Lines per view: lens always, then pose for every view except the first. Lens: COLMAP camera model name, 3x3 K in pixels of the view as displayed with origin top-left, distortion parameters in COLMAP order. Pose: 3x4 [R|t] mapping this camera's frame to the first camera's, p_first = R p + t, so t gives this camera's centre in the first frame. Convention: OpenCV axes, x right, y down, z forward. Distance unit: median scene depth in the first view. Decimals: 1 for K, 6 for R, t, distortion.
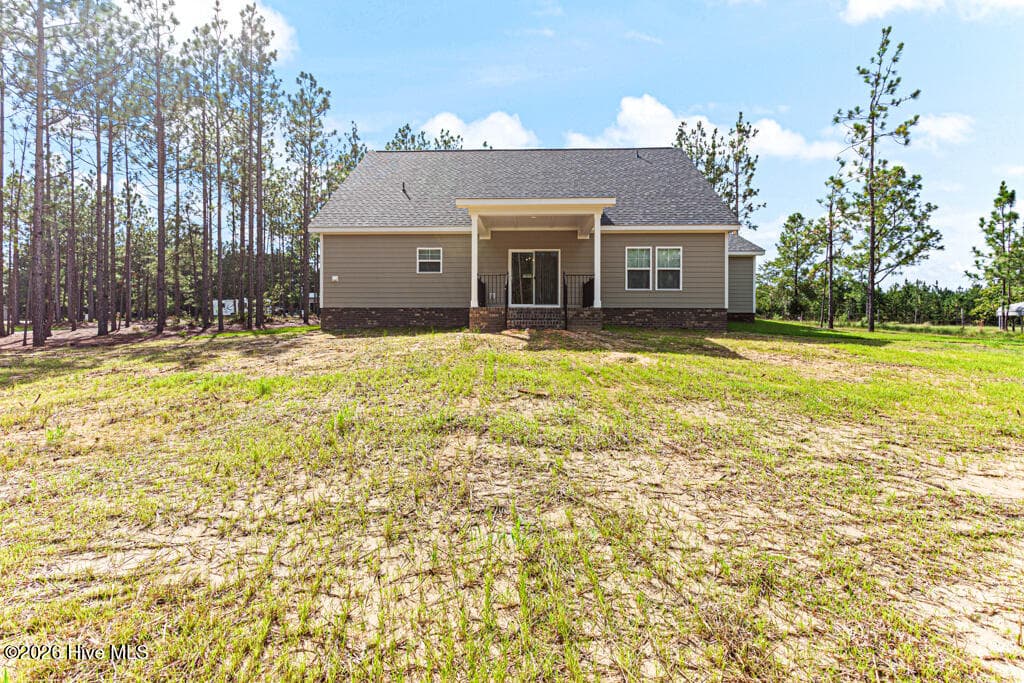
lens RADIAL K [[503.5, 0, 513.8], [0, 503.5, 328.0], [0, 0, 1]] dist [0.000454, 0.001296]
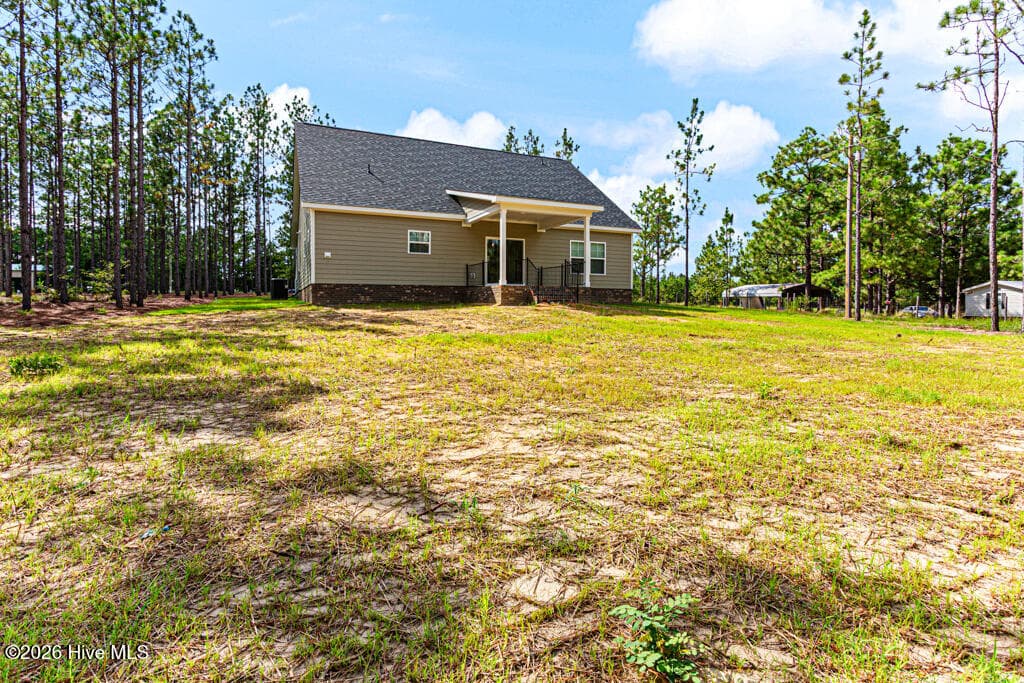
lens RADIAL K [[518.9, 0, 511.4], [0, 518.9, 324.9], [0, 0, 1]] dist [-0.001628, 0.000385]
pose [[0.880393, -0.020991, 0.473780, -0.435554], [0.008400, 0.999553, 0.028678, 0.013185], [-0.474171, -0.021268, 0.880176, -0.082901]]
